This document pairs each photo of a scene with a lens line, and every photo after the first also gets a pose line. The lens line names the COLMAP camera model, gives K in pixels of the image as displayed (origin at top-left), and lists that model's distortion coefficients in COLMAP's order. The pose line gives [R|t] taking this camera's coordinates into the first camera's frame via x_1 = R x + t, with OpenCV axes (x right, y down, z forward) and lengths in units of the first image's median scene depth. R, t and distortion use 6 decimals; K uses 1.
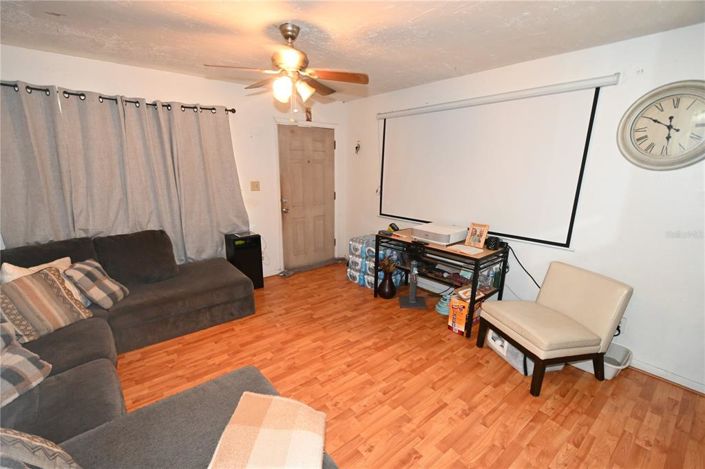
lens RADIAL K [[309.8, 0, 346.5], [0, 309.8, 247.9], [0, 0, 1]] dist [-0.003139, 0.000622]
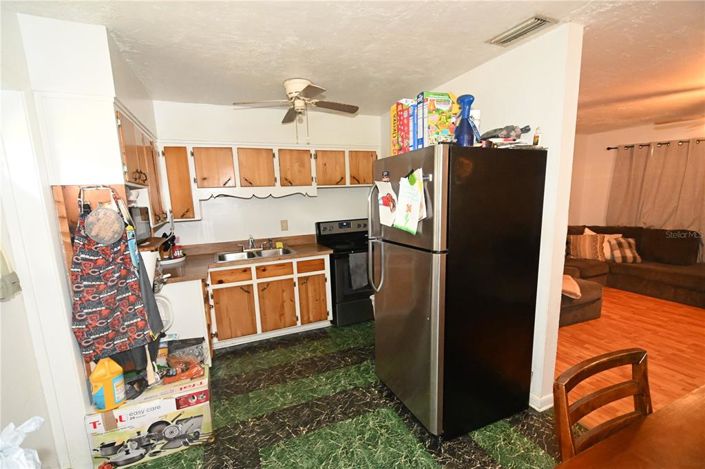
lens RADIAL K [[309.8, 0, 349.9], [0, 309.8, 239.7], [0, 0, 1]] dist [-0.003139, 0.000622]
pose [[-0.274310, 0.152058, -0.949543, 1.445520], [-0.218969, 0.951604, 0.215645, 0.019927], [0.936379, 0.267075, -0.227738, -0.103342]]
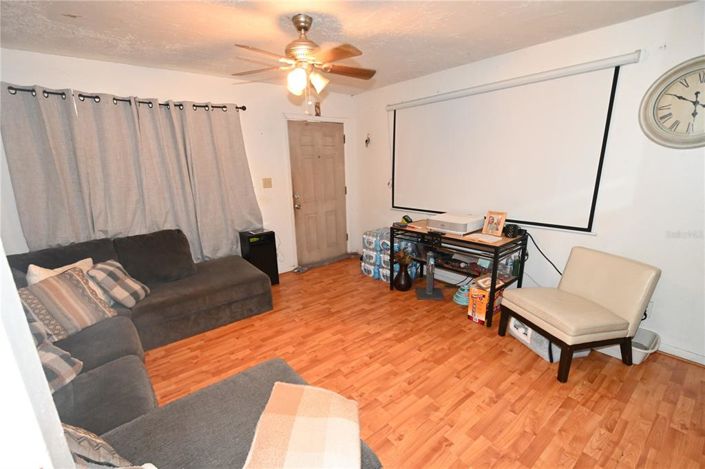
lens RADIAL K [[309.8, 0, 348.6], [0, 309.8, 247.1], [0, 0, 1]] dist [-0.003139, 0.000622]
pose [[0.999251, -0.032624, -0.020816, -0.032199], [0.032798, 0.999430, 0.008055, 0.015020], [0.020542, -0.008731, 0.999751, 0.002961]]
